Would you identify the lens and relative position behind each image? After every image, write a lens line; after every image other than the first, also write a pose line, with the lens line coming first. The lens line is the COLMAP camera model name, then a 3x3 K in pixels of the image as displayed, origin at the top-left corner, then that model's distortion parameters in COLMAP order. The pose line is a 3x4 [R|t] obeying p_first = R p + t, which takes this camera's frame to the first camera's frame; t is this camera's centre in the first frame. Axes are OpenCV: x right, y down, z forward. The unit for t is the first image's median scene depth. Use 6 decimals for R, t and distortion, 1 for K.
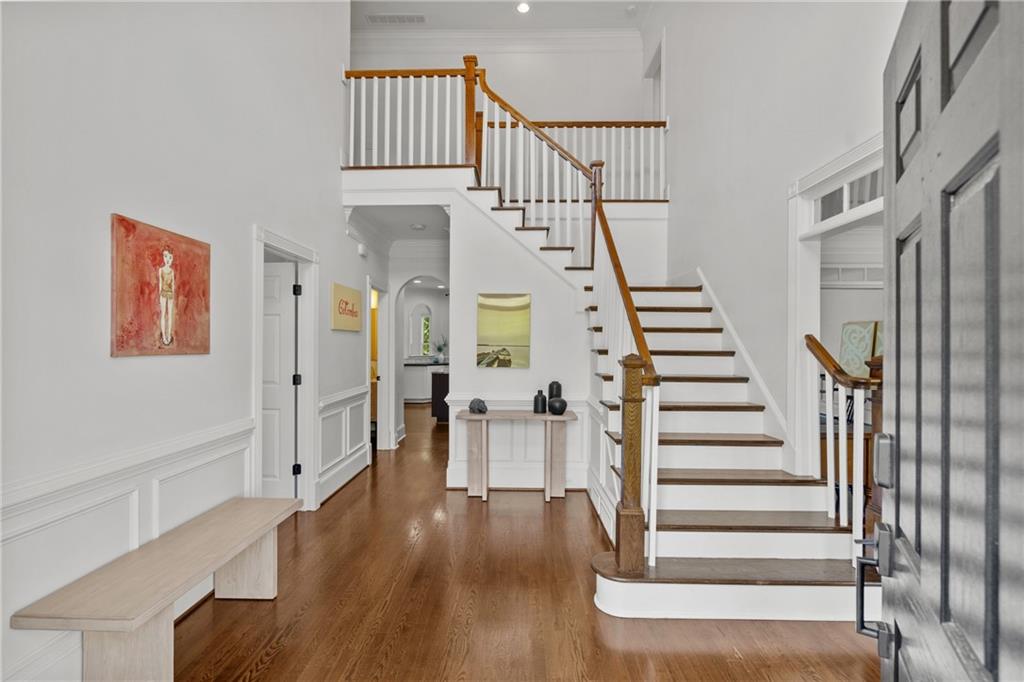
lens RADIAL K [[465.4, 0, 510.2], [0, 465.4, 338.0], [0, 0, 1]] dist [-0.002196, 0.000316]
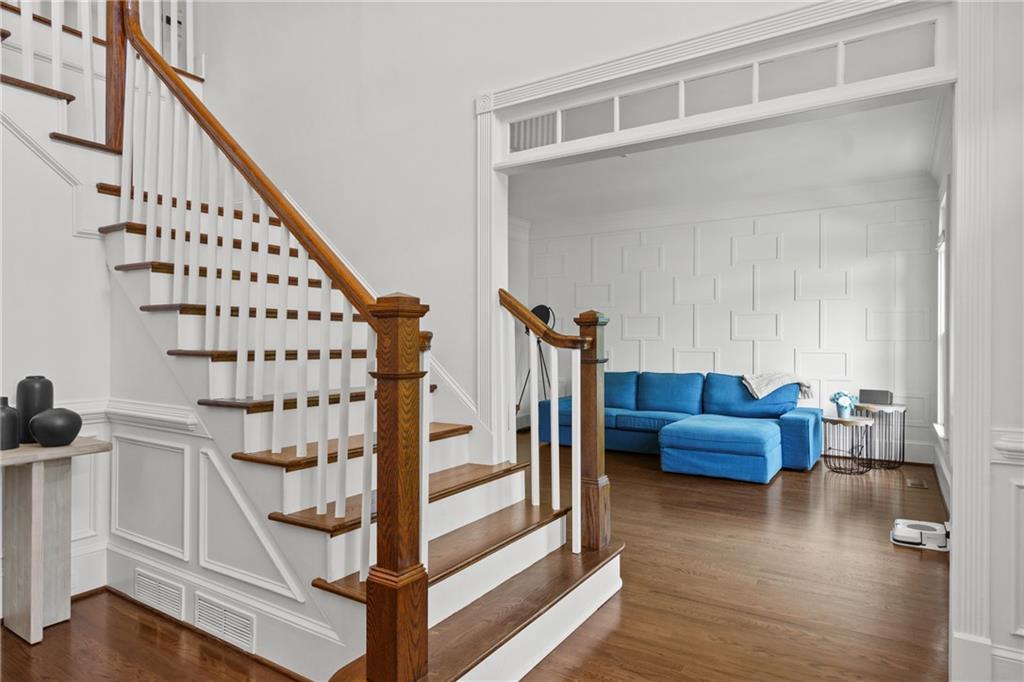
lens RADIAL K [[590.2, 0, 514.1], [0, 590.2, 348.9], [0, 0, 1]] dist [0.006611, 0.000069]
pose [[0.527954, -0.010512, 0.849208, -0.195410], [-0.009521, 0.999787, 0.018296, 0.067868], [-0.849219, -0.017744, 0.527742, 0.384008]]
